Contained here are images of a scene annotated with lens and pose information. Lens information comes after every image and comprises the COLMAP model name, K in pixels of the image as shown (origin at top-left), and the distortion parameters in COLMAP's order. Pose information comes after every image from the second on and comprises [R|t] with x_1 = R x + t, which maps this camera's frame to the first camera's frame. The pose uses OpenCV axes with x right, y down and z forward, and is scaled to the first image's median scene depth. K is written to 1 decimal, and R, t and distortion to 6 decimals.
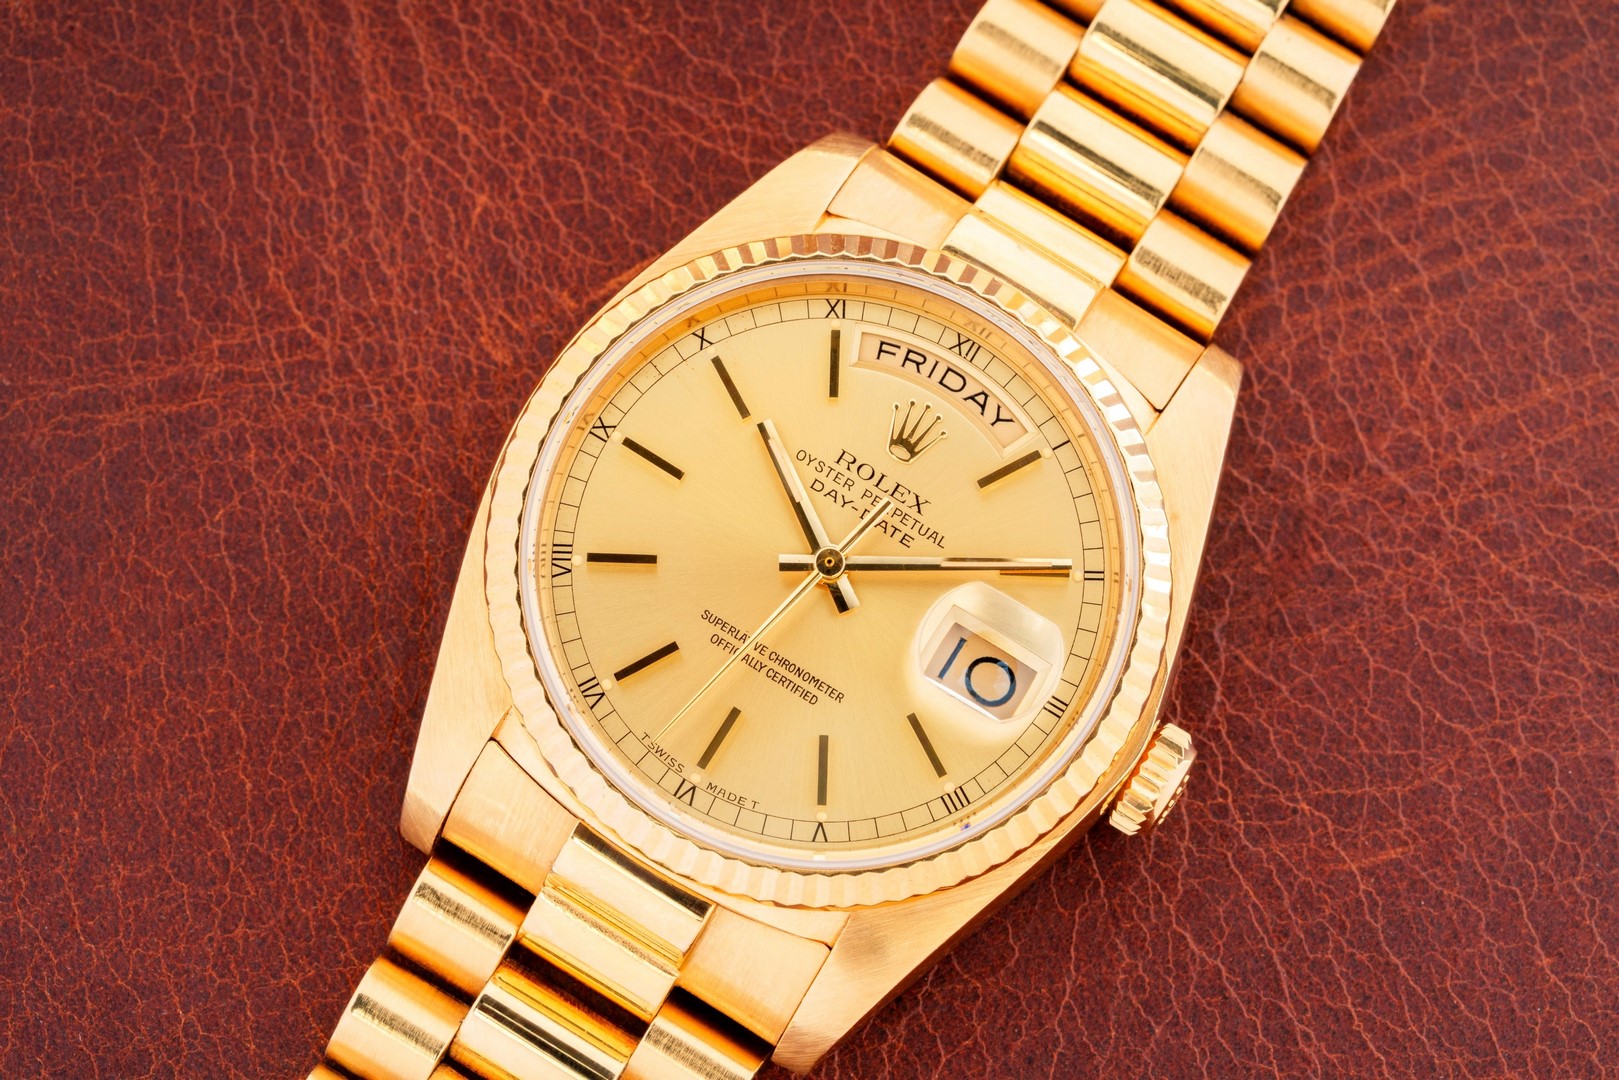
lens RADIAL K [[4208.7, 0, 809.5], [0, 4208.7, 540.0], [0, 0, 1]] dist [0.000519, 0.309833]
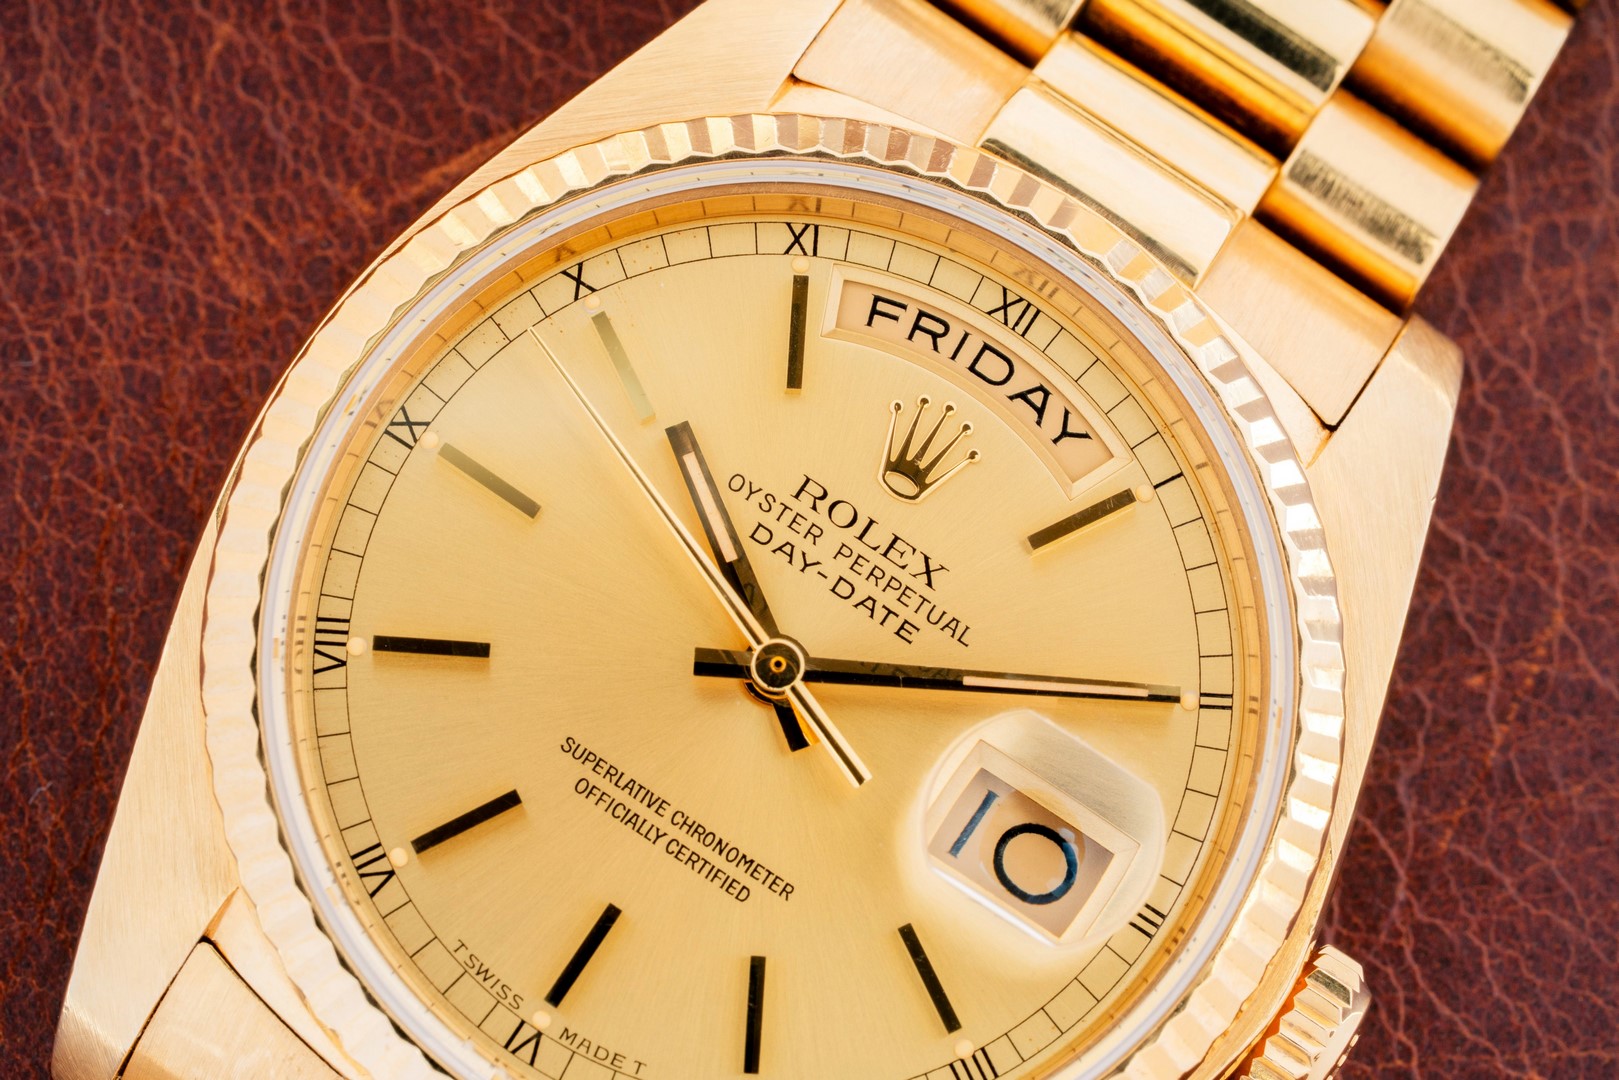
lens RADIAL K [[5276.2, 0, 809.5], [0, 5276.2, 540.0], [0, 0, 1]] dist [0.047558, -3.959101]
pose [[0.999067, 0.035870, 0.024056, -0.009024], [-0.036510, 0.998976, 0.026729, -0.031257], [-0.023073, -0.027583, 0.999353, 0.238007]]
